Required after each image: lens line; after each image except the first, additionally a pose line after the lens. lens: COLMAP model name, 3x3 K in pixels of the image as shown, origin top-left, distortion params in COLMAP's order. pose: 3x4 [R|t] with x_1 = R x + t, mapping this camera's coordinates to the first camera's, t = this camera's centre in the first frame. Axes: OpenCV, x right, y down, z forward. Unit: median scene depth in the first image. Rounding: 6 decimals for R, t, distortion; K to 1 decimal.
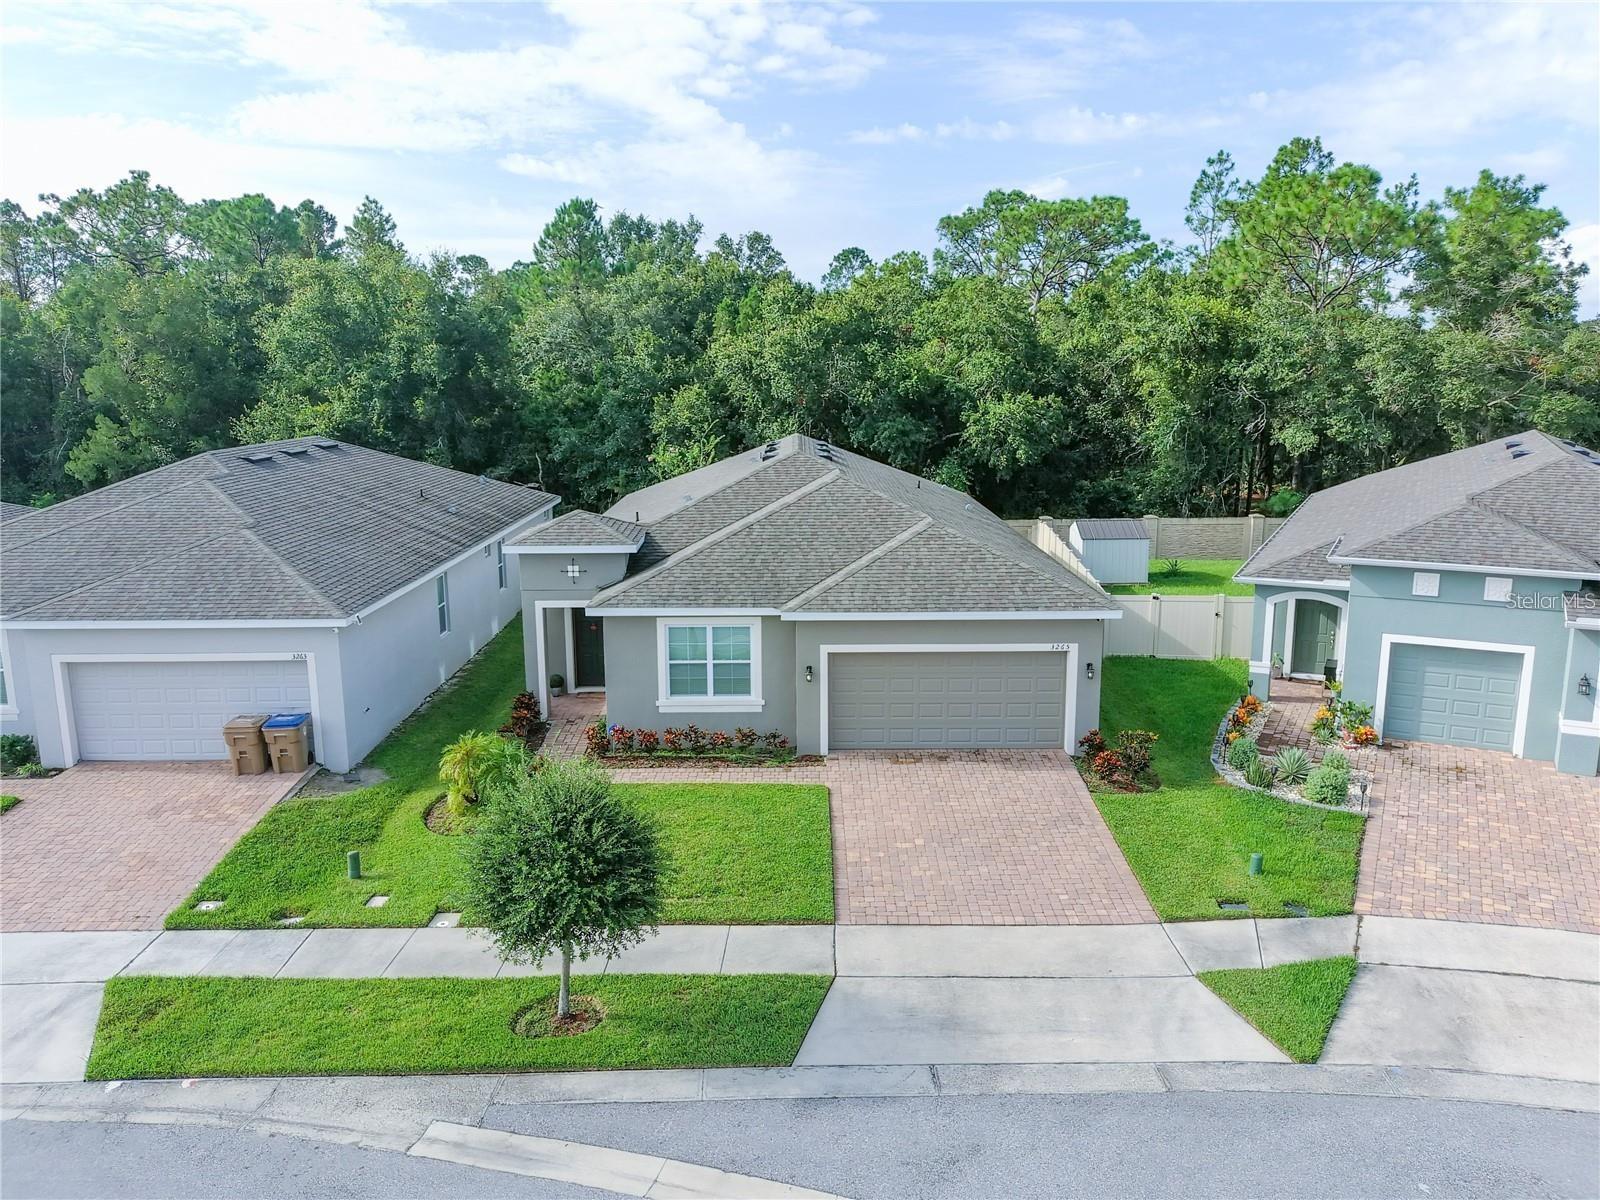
lens RADIAL K [[1201.5, 0, 802.3], [0, 1201.5, 595.5], [0, 0, 1]] dist [0.060594, -0.092403]
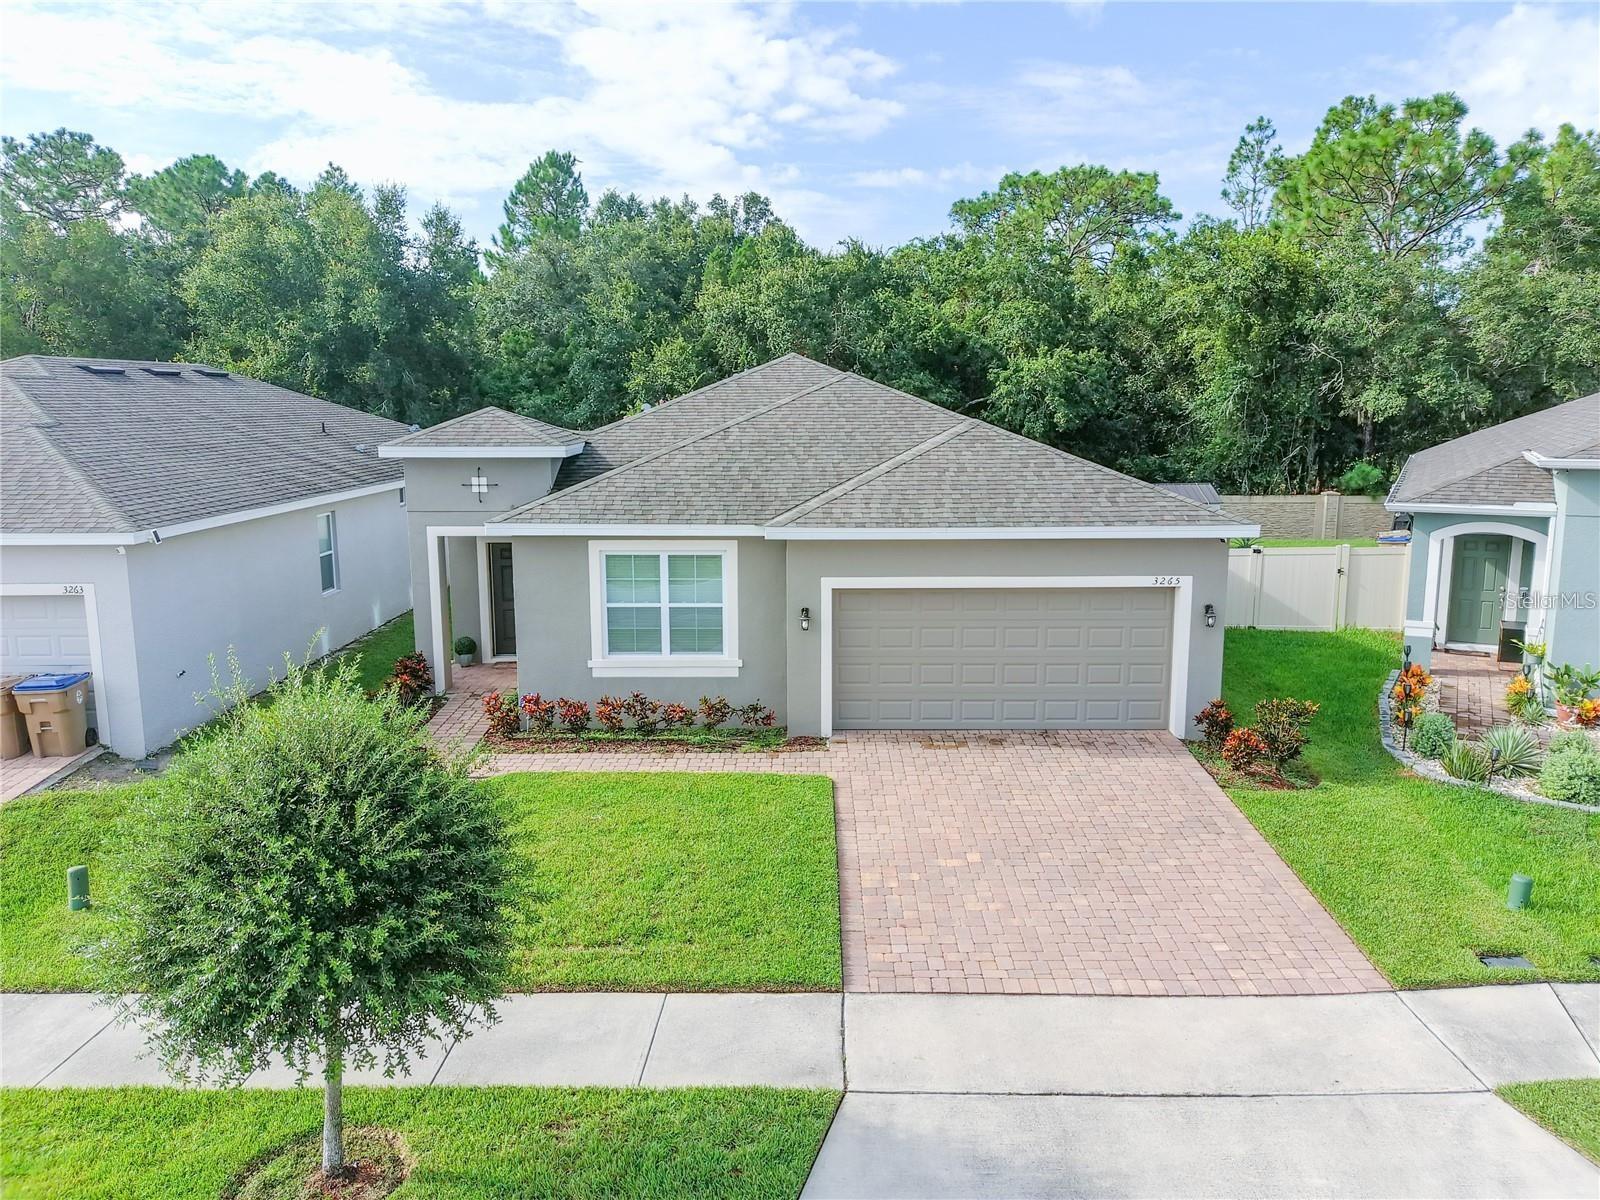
lens RADIAL K [[1201.5, 0, 801.4], [0, 1201.5, 597.7], [0, 0, 1]] dist [0.060594, -0.092403]
pose [[0.999987, 0.003285, -0.003839, 0.006088], [-0.003386, 0.999636, -0.026772, 0.070910], [0.003750, 0.026784, 0.999634, 0.300013]]
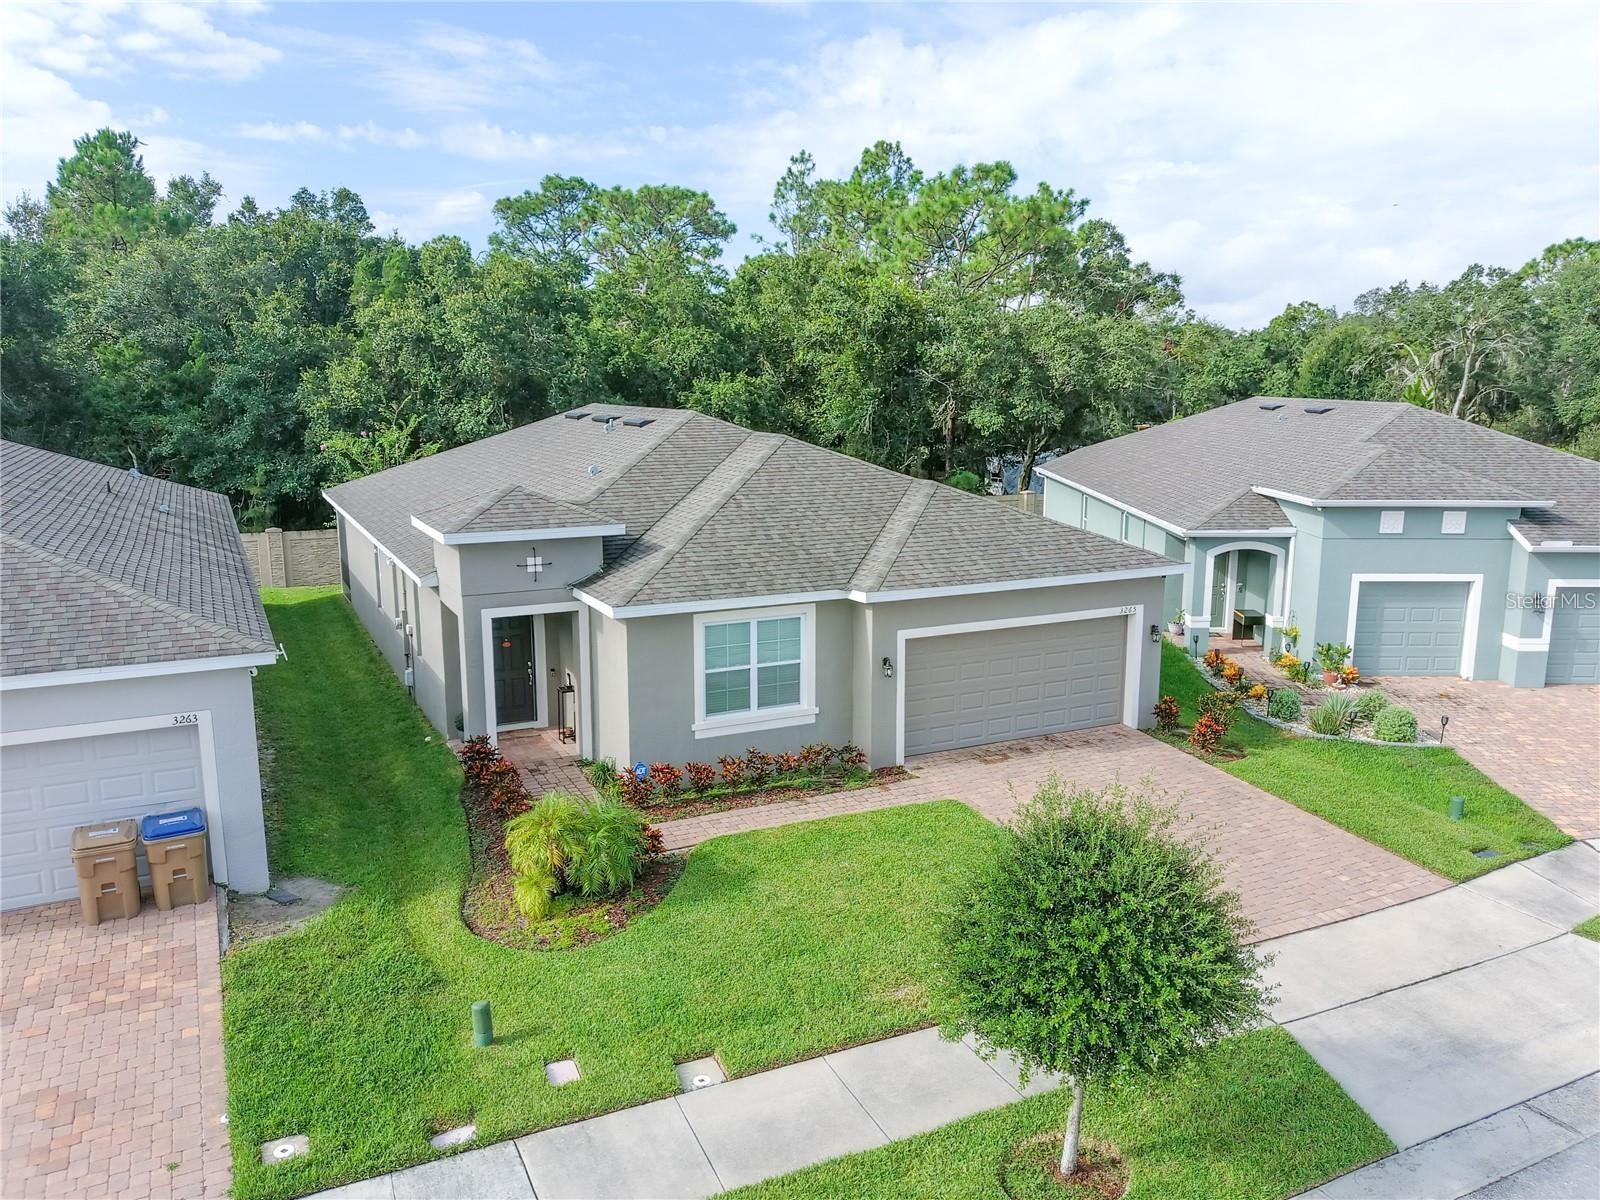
lens RADIAL K [[1201.5, 0, 803.9], [0, 1201.5, 595.7], [0, 0, 1]] dist [0.060594, -0.092403]
pose [[0.899436, -0.073434, 0.430840, -0.387480], [0.078407, 0.996902, 0.006231, 0.007431], [-0.429963, 0.028177, 0.902407, 0.286512]]
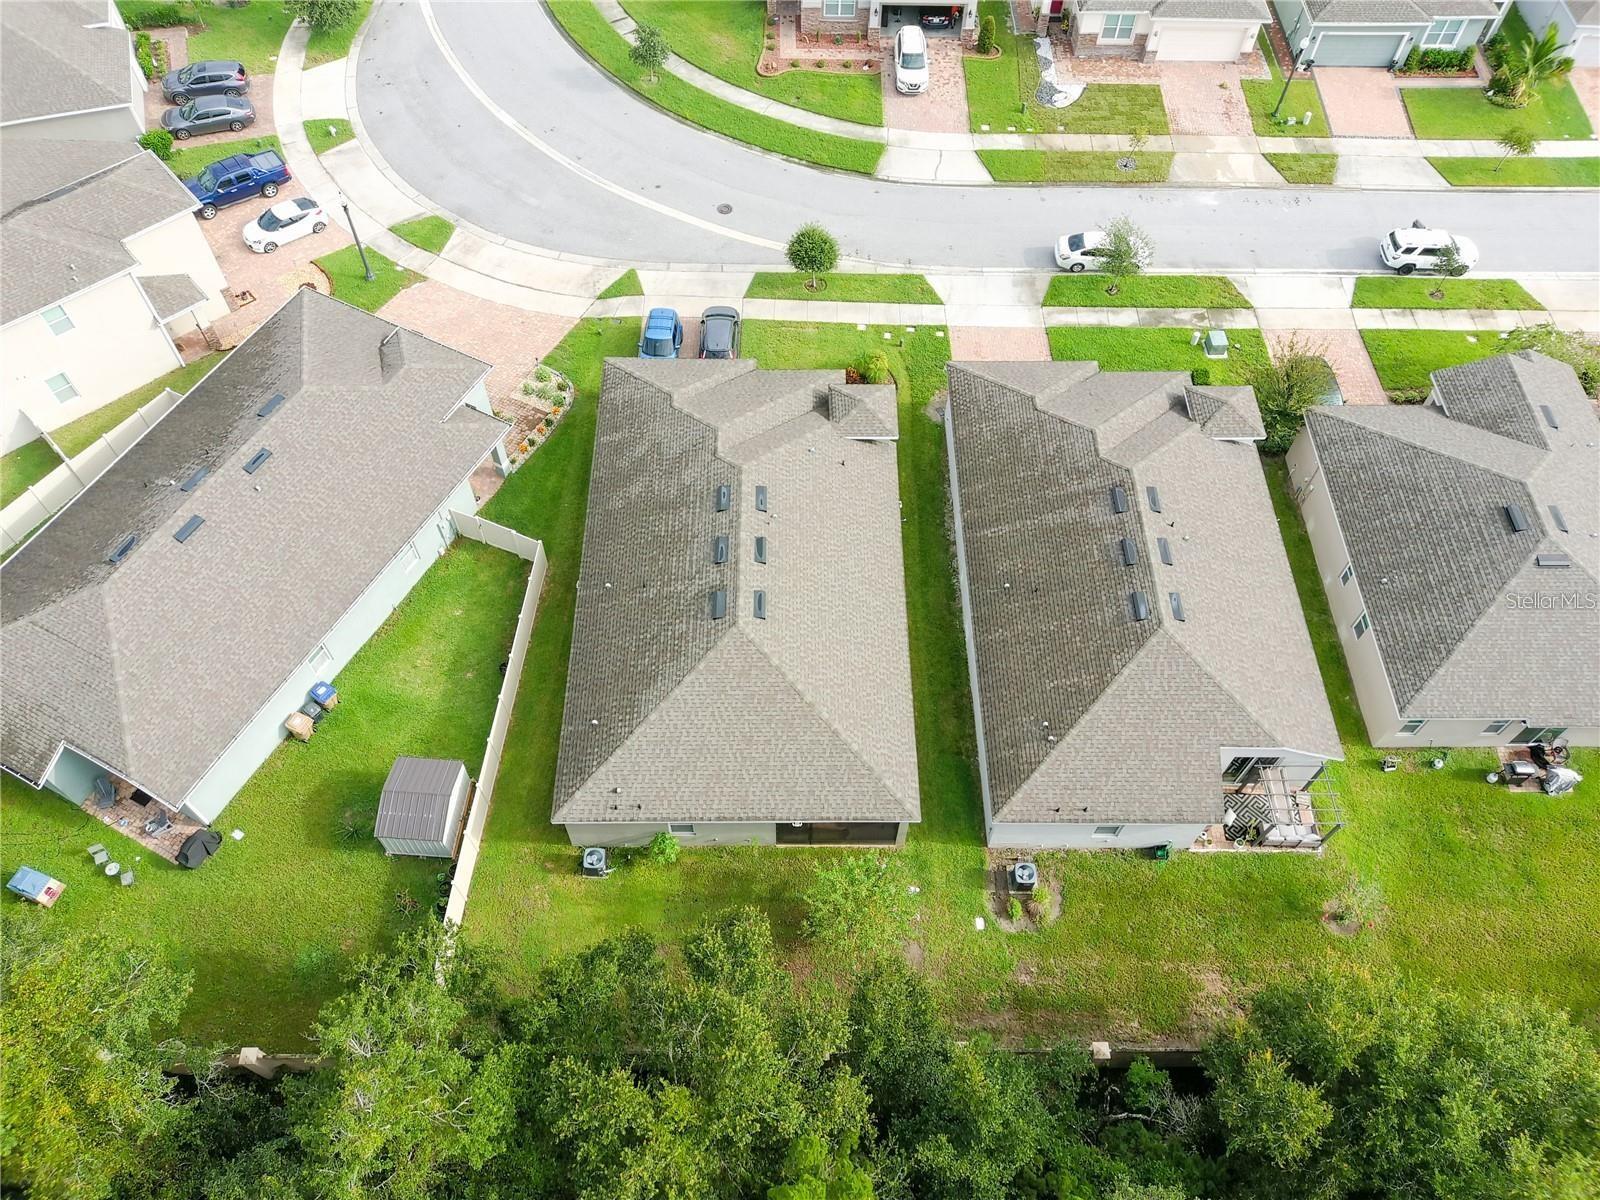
lens RADIAL K [[1201.5, 0, 799.4], [0, 1201.5, 600.1], [0, 0, 1]] dist [0.060594, -0.092403]
pose [[-0.999978, -0.004637, -0.004822, -0.087377], [-0.006247, 0.389328, 0.921078, -1.830939], [-0.002393, 0.921088, -0.389348, 2.221369]]
